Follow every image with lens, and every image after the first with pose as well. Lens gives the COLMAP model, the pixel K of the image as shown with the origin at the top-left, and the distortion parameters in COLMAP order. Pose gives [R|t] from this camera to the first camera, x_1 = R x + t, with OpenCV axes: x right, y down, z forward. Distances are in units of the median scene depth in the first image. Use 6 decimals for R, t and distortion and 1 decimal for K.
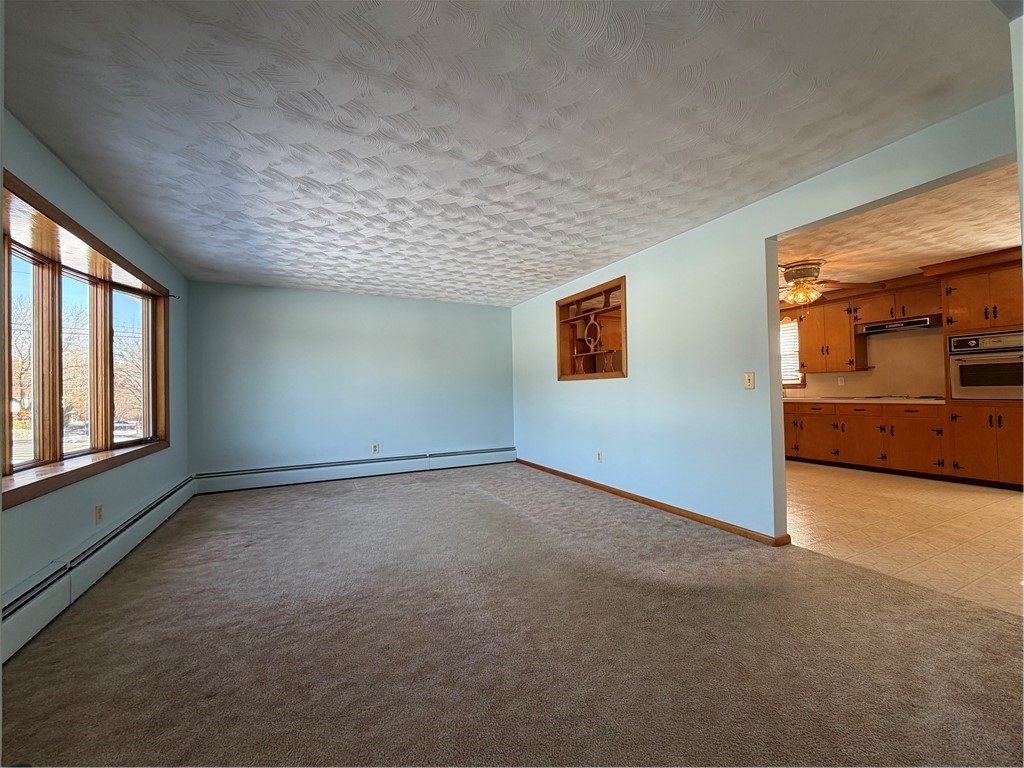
lens RADIAL K [[409.9, 0, 514.4], [0, 409.9, 384.5], [0, 0, 1]] dist [0.002557, -0.000308]
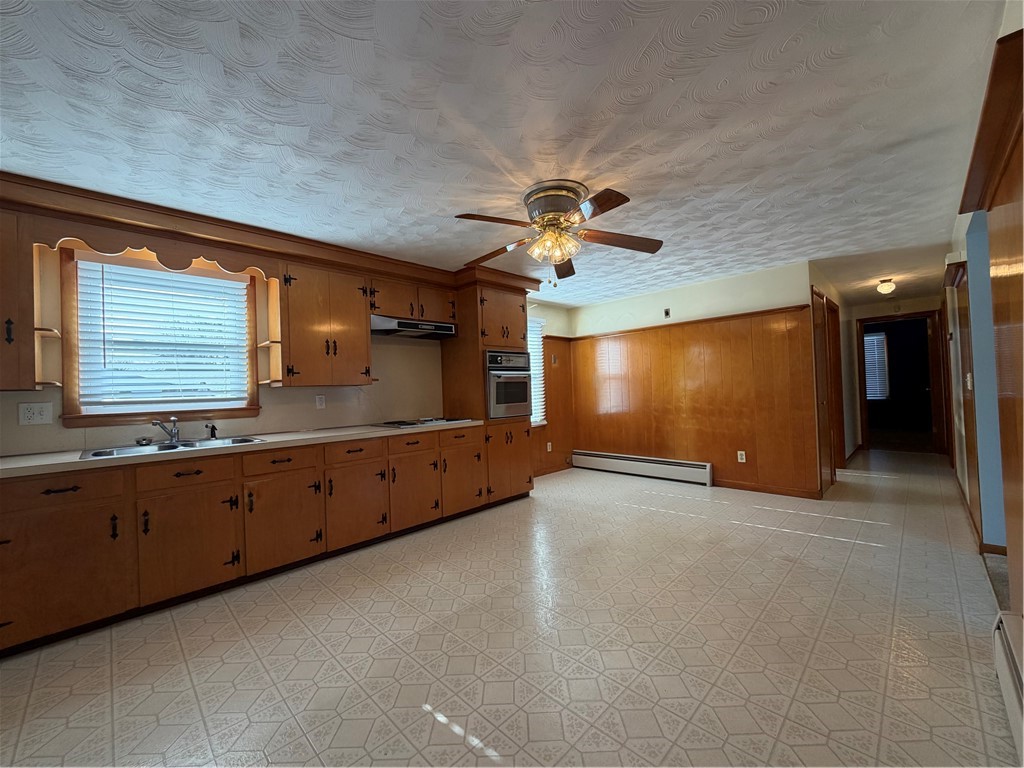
lens RADIAL K [[409.9, 0, 510.1], [0, 409.9, 384.6], [0, 0, 1]] dist [0.002557, -0.000308]
pose [[-0.319067, 0.053978, 0.946194, 0.175933], [0.032013, 0.998421, -0.046162, 0.004010], [-0.947191, 0.015562, -0.320291, 1.204597]]
